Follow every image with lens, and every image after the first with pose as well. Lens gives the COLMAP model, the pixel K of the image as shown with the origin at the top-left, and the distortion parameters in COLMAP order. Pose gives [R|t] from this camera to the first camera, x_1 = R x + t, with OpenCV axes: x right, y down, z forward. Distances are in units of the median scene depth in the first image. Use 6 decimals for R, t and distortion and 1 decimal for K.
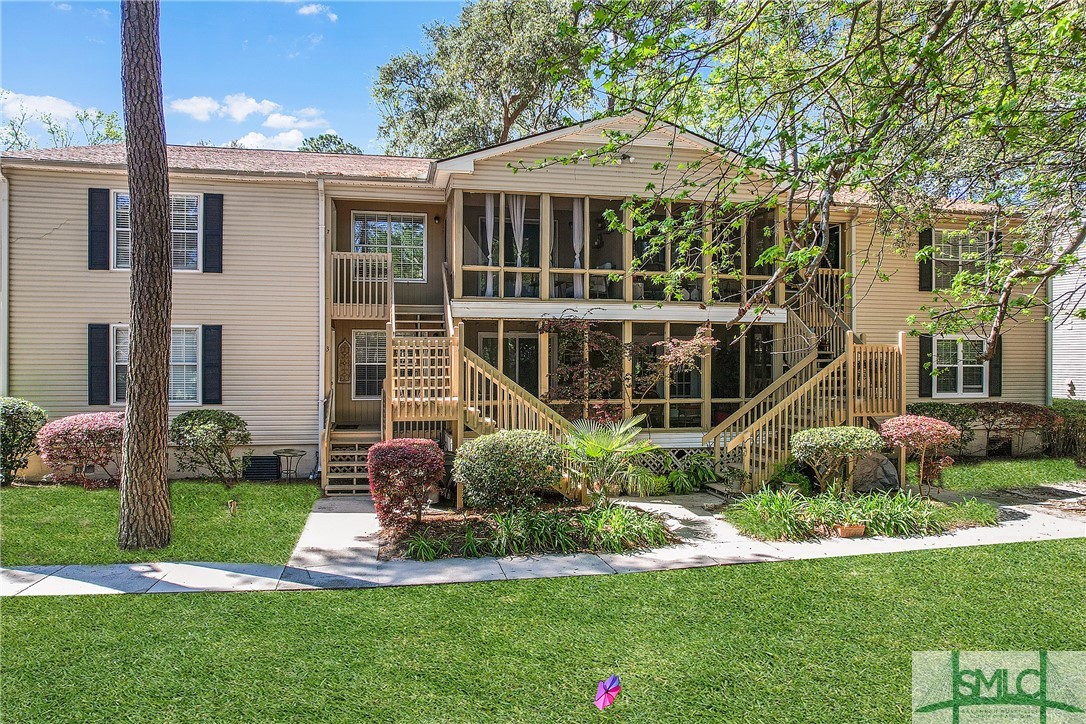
lens RADIAL K [[862.2, 0, 584.8], [0, 862.2, 362.2], [0, 0, 1]] dist [-0.096550, 0.124519]
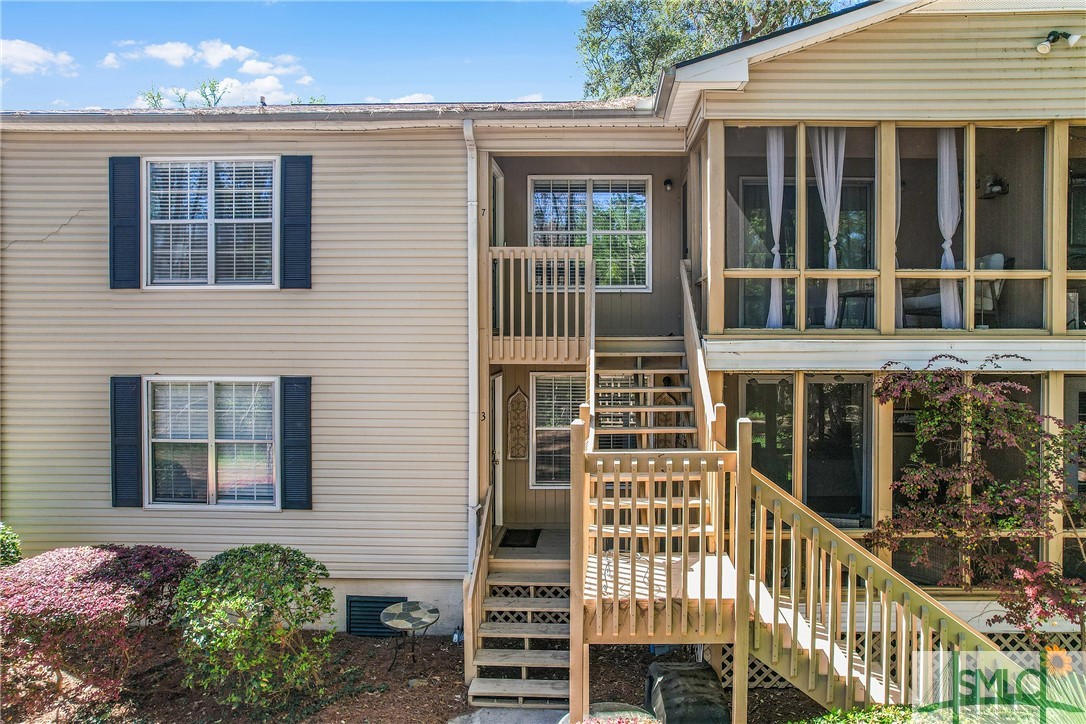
lens RADIAL K [[734.8, 0, 565.3], [0, 734.8, 332.9], [0, 0, 1]] dist [-0.058263, 0.052410]
pose [[0.961524, 0.005603, -0.274663, -0.112118], [0.000555, 0.999750, 0.022338, -0.083310], [0.274719, -0.021631, 0.961281, 0.543474]]
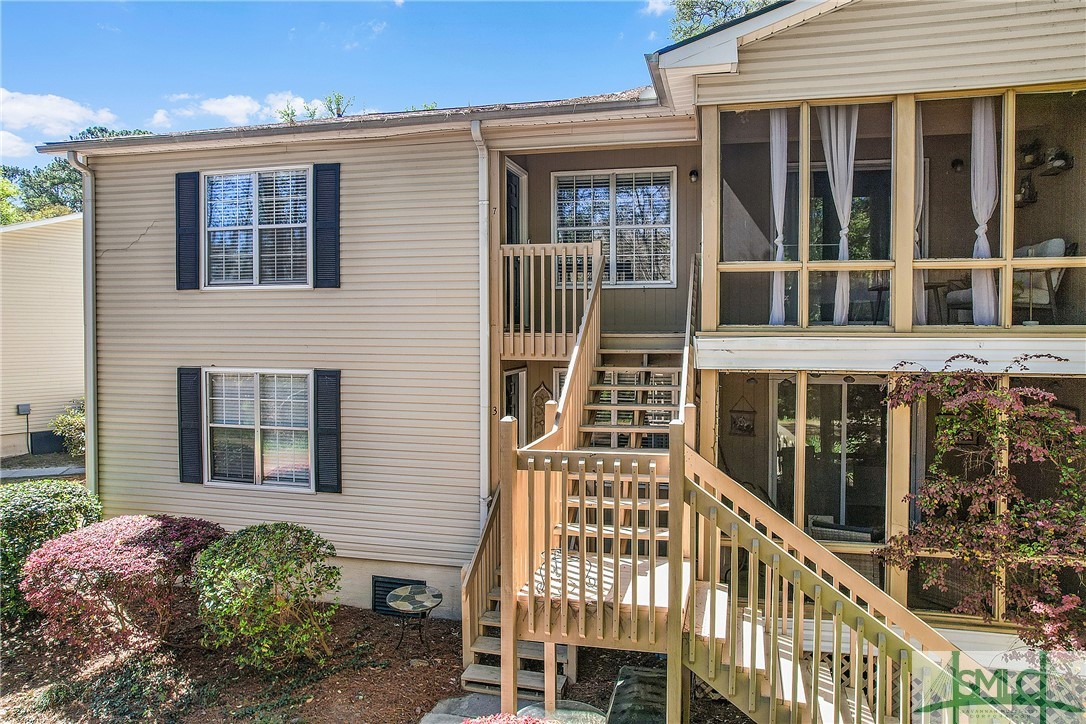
lens RADIAL K [[728.6, 0, 544.5], [0, 728.6, 339.2], [0, 0, 1]] dist [-0.053613, 0.043529]
pose [[0.879006, 0.013595, -0.476618, -0.031302], [0.004764, 0.999293, 0.037290, -0.083967], [0.476788, -0.035049, 0.878320, 0.579865]]
